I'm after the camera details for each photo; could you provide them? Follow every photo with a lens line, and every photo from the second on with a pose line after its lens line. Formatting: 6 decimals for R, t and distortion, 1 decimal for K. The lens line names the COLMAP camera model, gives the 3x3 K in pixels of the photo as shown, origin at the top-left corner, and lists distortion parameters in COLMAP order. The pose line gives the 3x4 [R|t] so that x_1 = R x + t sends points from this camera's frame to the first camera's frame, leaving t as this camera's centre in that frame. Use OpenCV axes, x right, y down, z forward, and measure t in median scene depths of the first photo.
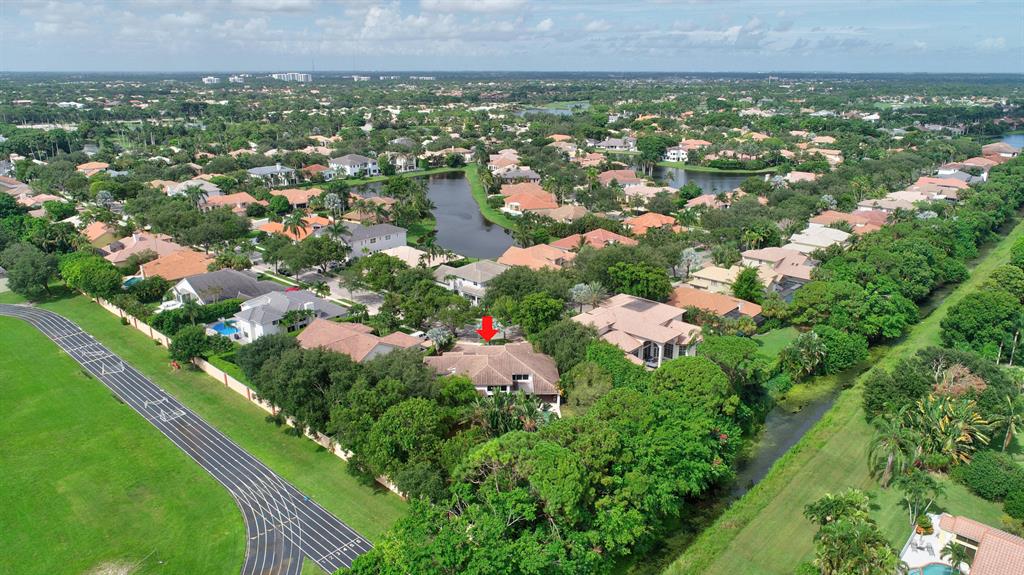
lens RADIAL K [[680.3, 0, 512.0], [0, 680.3, 287.5], [0, 0, 1]] dist [-0.006624, 0.000465]
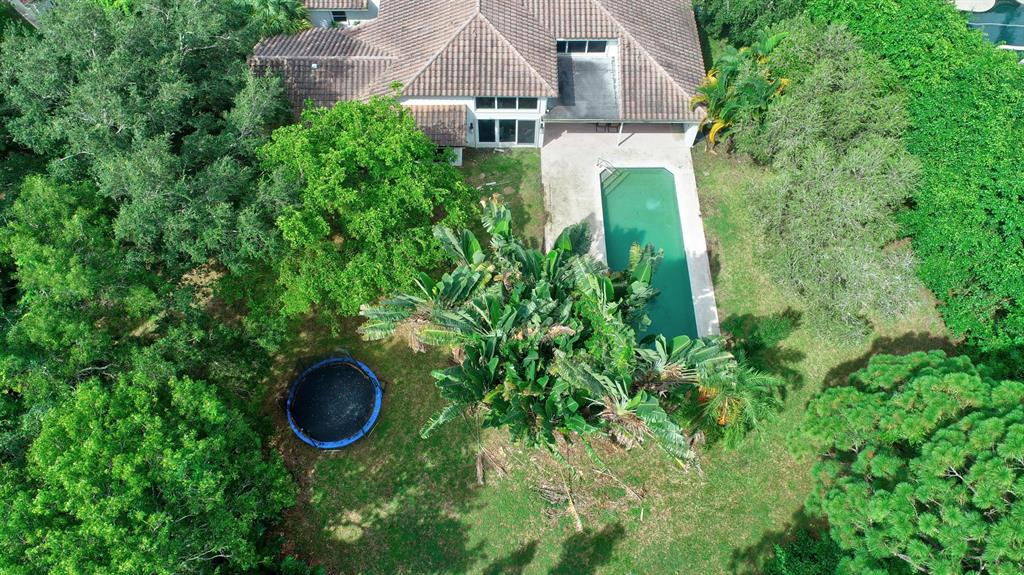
lens RADIAL K [[680.3, 0, 512.0], [0, 680.3, 287.5], [0, 0, 1]] dist [-0.006624, 0.000465]
pose [[0.999347, 0.034651, -0.010201, -0.010782], [-0.017712, 0.716195, 0.697676, -0.007327], [0.031481, -0.697040, 0.716341, 0.582254]]
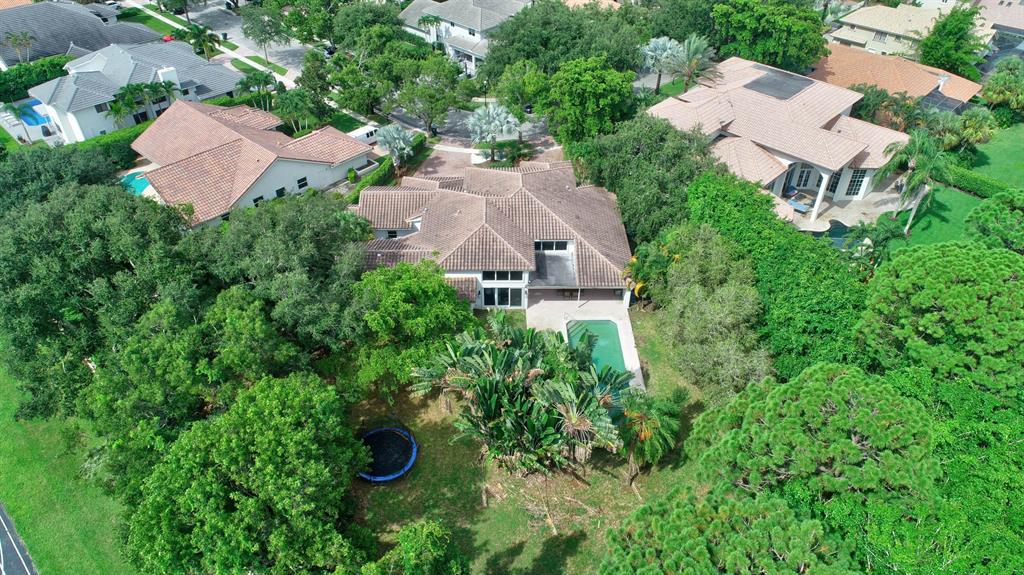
lens RADIAL K [[680.3, 0, 512.0], [0, 680.3, 287.5], [0, 0, 1]] dist [-0.006624, 0.000465]
pose [[0.999622, 0.019774, -0.019087, -0.004759], [-0.011556, 0.932524, 0.360922, -0.014460], [0.024936, -0.360565, 0.932401, 0.445372]]
